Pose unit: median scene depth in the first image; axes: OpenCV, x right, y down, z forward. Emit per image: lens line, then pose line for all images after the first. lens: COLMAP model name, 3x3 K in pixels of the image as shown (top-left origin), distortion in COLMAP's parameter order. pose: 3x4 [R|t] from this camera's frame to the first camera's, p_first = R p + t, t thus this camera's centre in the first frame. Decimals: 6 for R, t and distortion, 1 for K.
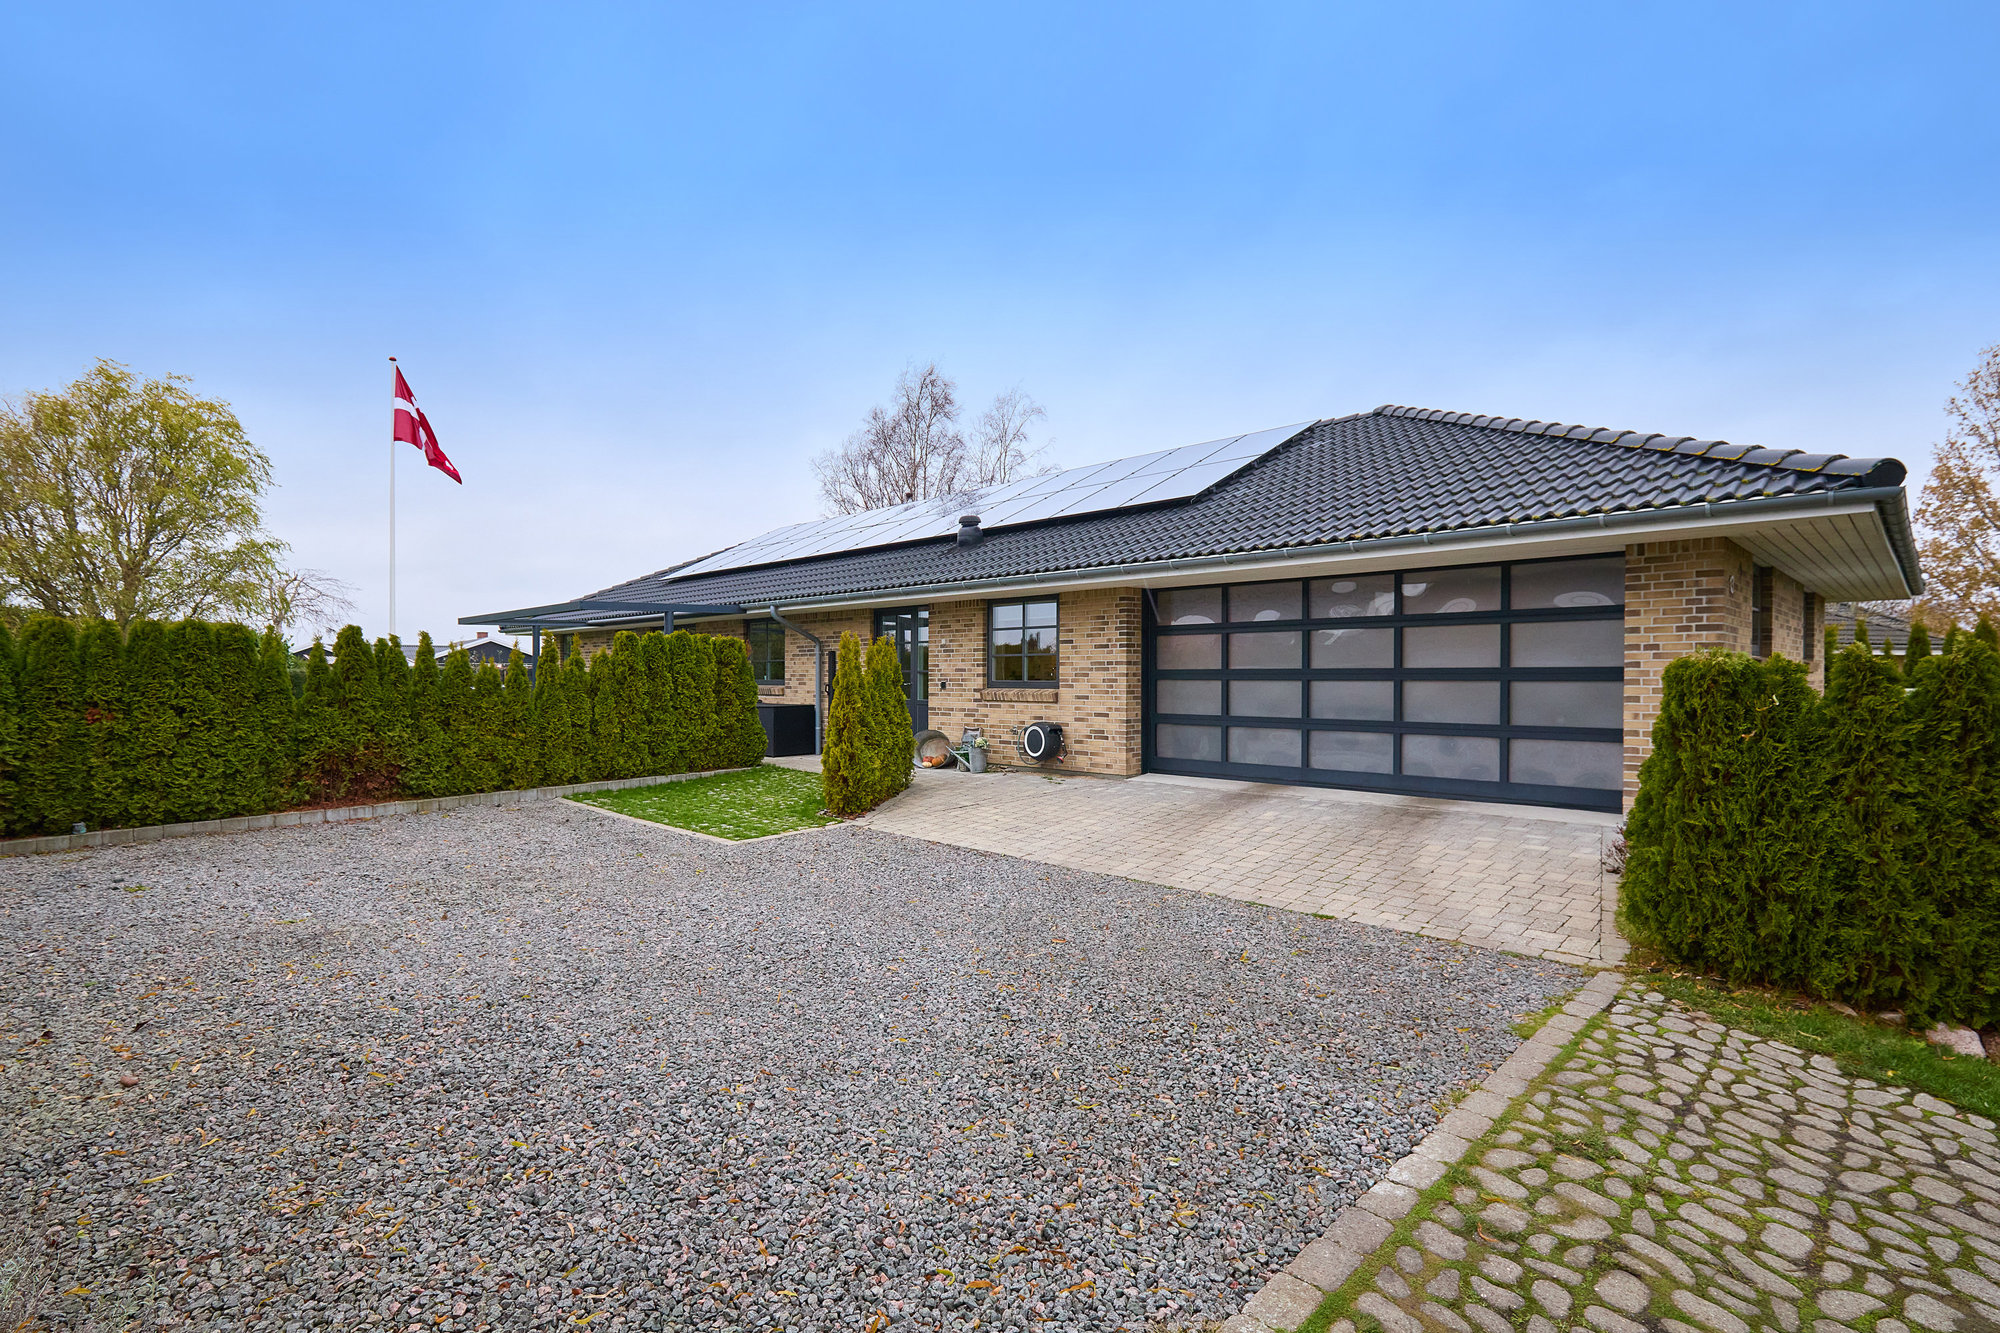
lens RADIAL K [[944.3, 0, 995.6], [0, 944.3, 668.1], [0, 0, 1]] dist [-0.004707, 0.000272]
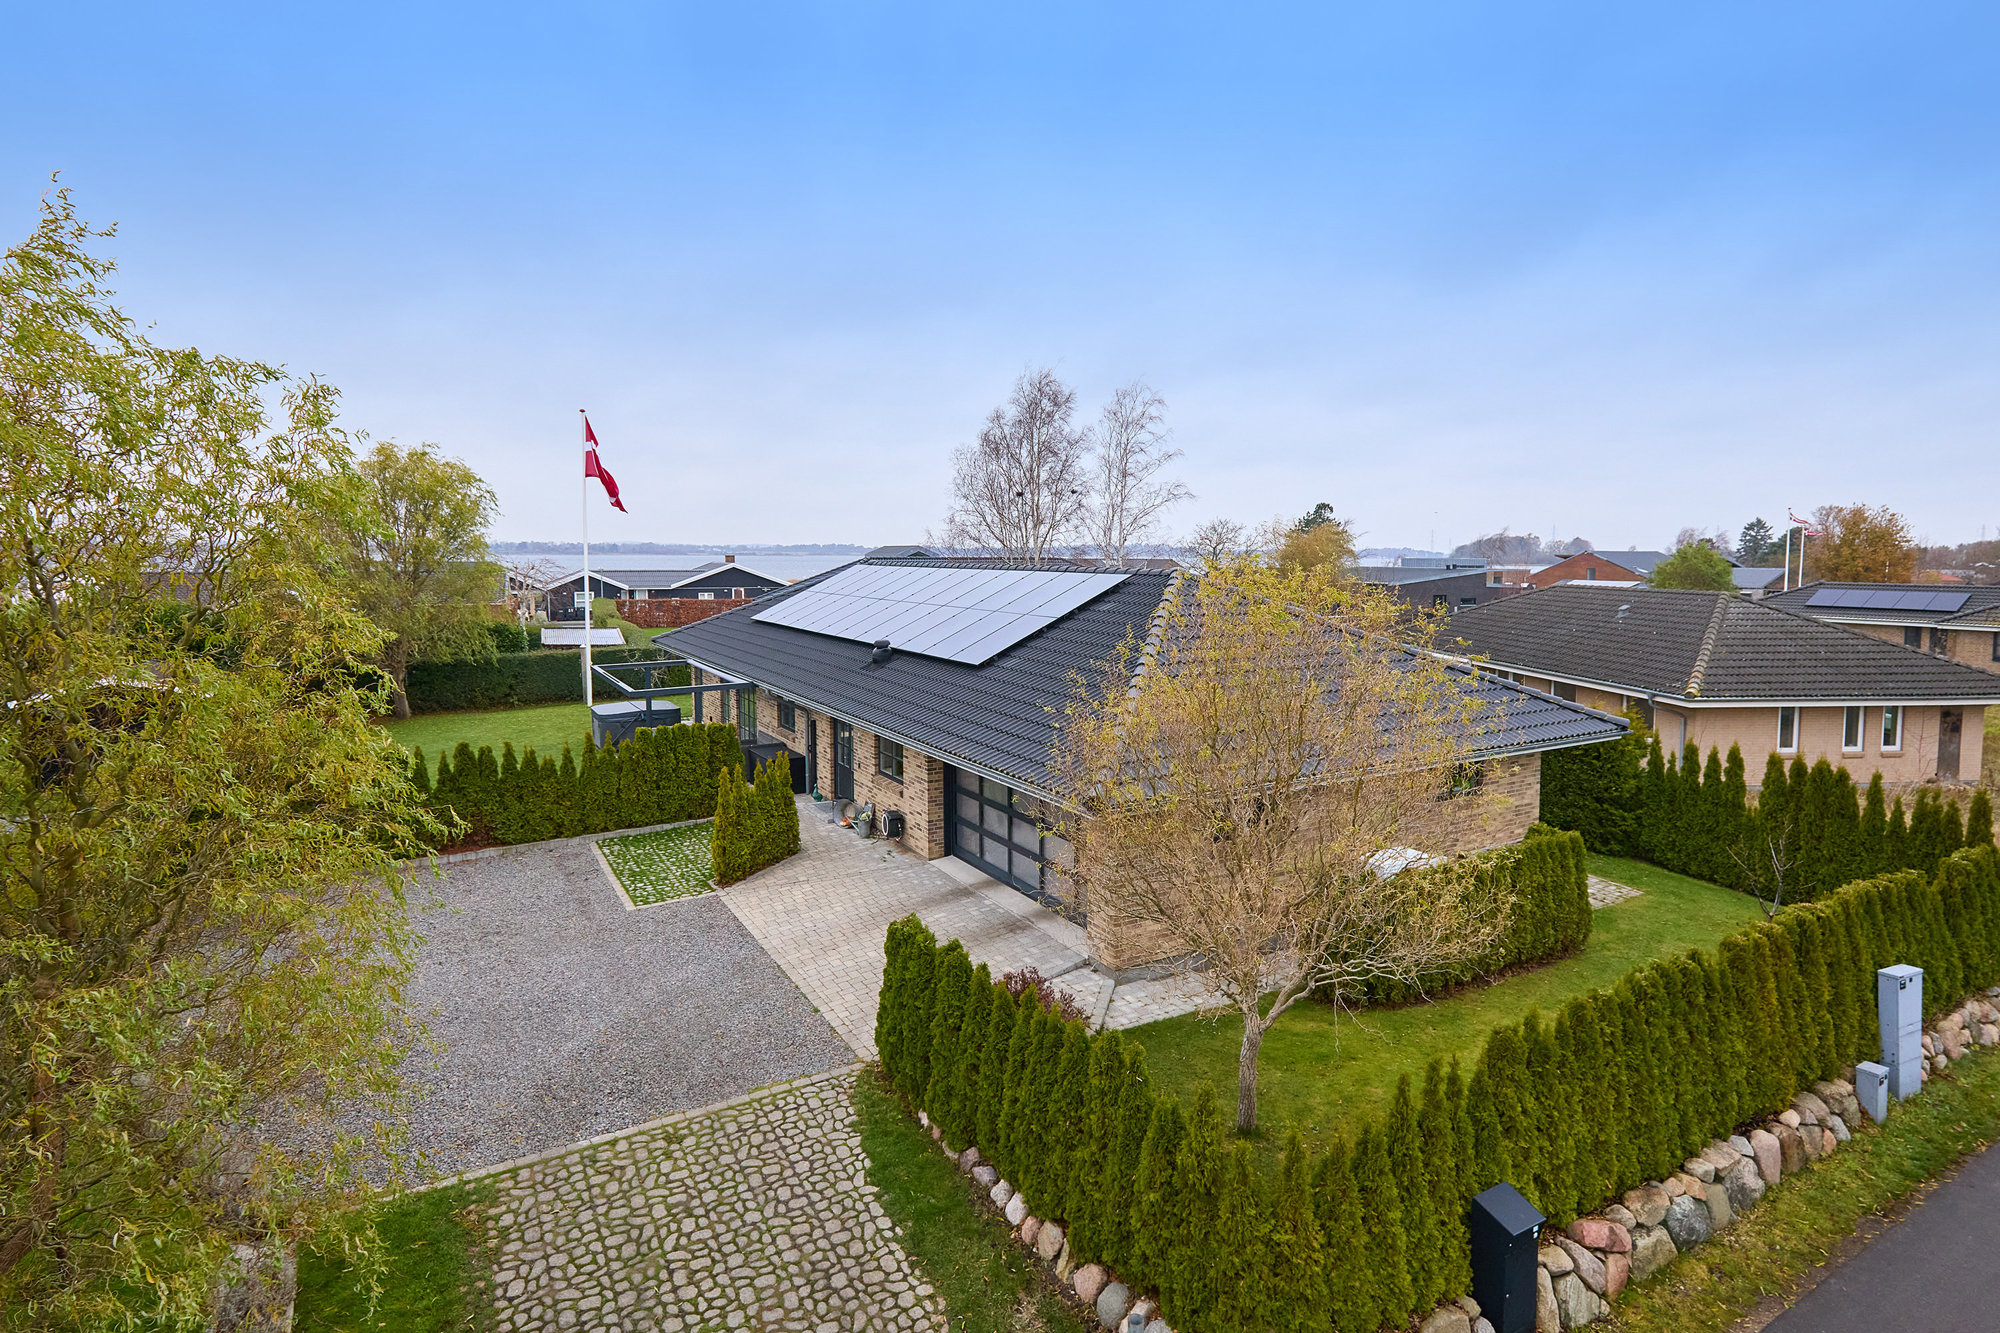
lens RADIAL K [[944.3, 0, 1004.4], [0, 944.3, 666.2], [0, 0, 1]] dist [-0.004707, 0.000272]
pose [[0.977535, 0.024741, -0.209316, 0.540732], [-0.009516, 0.997255, 0.073433, -0.284682], [0.210559, -0.069792, 0.975087, -0.369687]]
